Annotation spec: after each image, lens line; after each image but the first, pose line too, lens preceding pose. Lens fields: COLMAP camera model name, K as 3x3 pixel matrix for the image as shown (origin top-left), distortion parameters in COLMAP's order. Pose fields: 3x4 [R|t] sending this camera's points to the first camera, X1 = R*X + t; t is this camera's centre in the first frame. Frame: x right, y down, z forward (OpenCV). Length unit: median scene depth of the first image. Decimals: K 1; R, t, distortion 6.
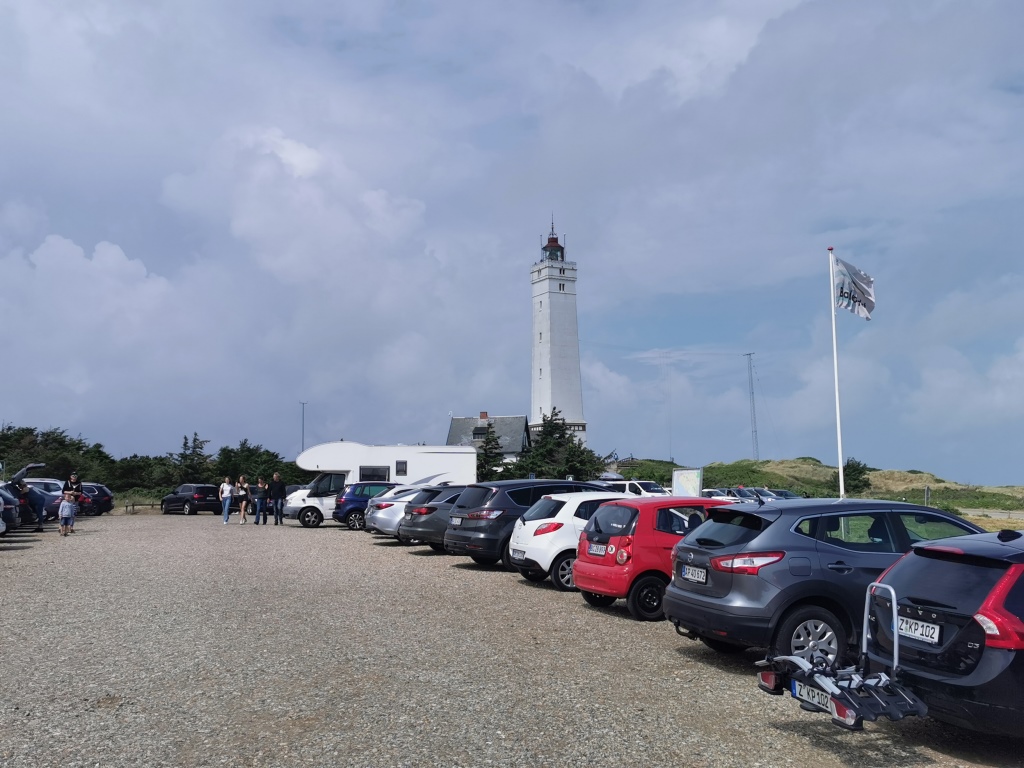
lens RADIAL K [[1073.8, 0, 511.8], [0, 1073.8, 383.2], [0, 0, 1]] dist [-0.004850, 0.000000]
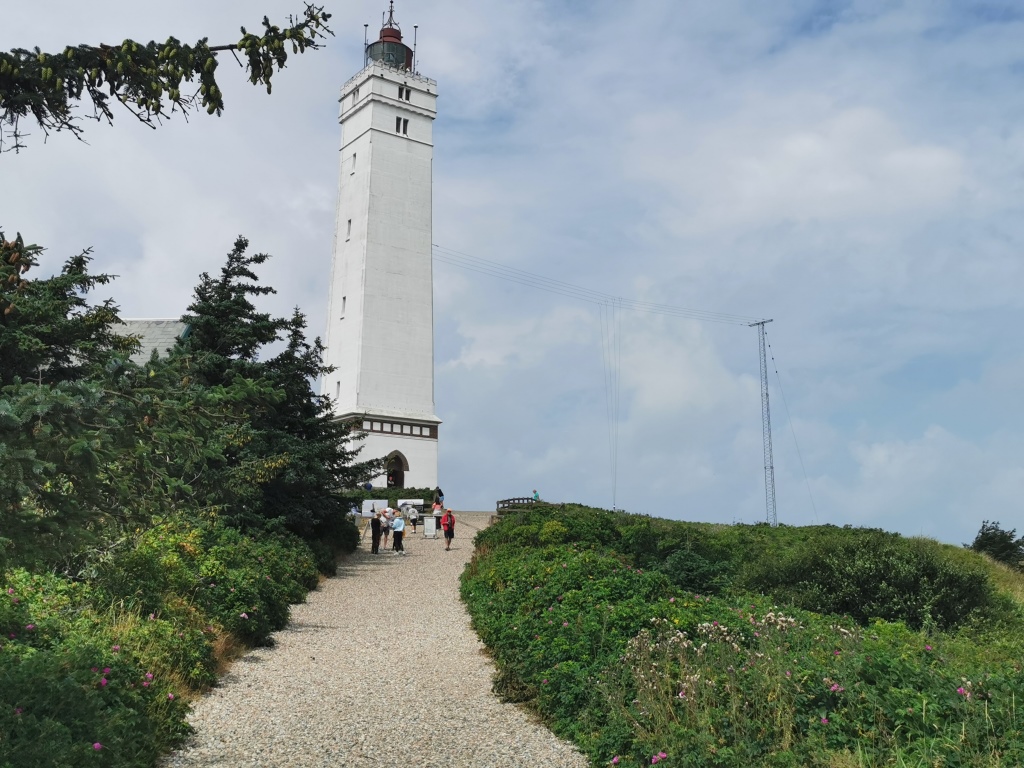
lens RADIAL K [[1073.8, 0, 512.8], [0, 1073.8, 384.7], [0, 0, 1]] dist [-0.004850, 0.000000]
pose [[0.995715, 0.052268, 0.076285, 0.064815], [-0.046463, 0.996026, -0.075979, 0.054742], [-0.079953, 0.072109, 0.994187, 0.544890]]
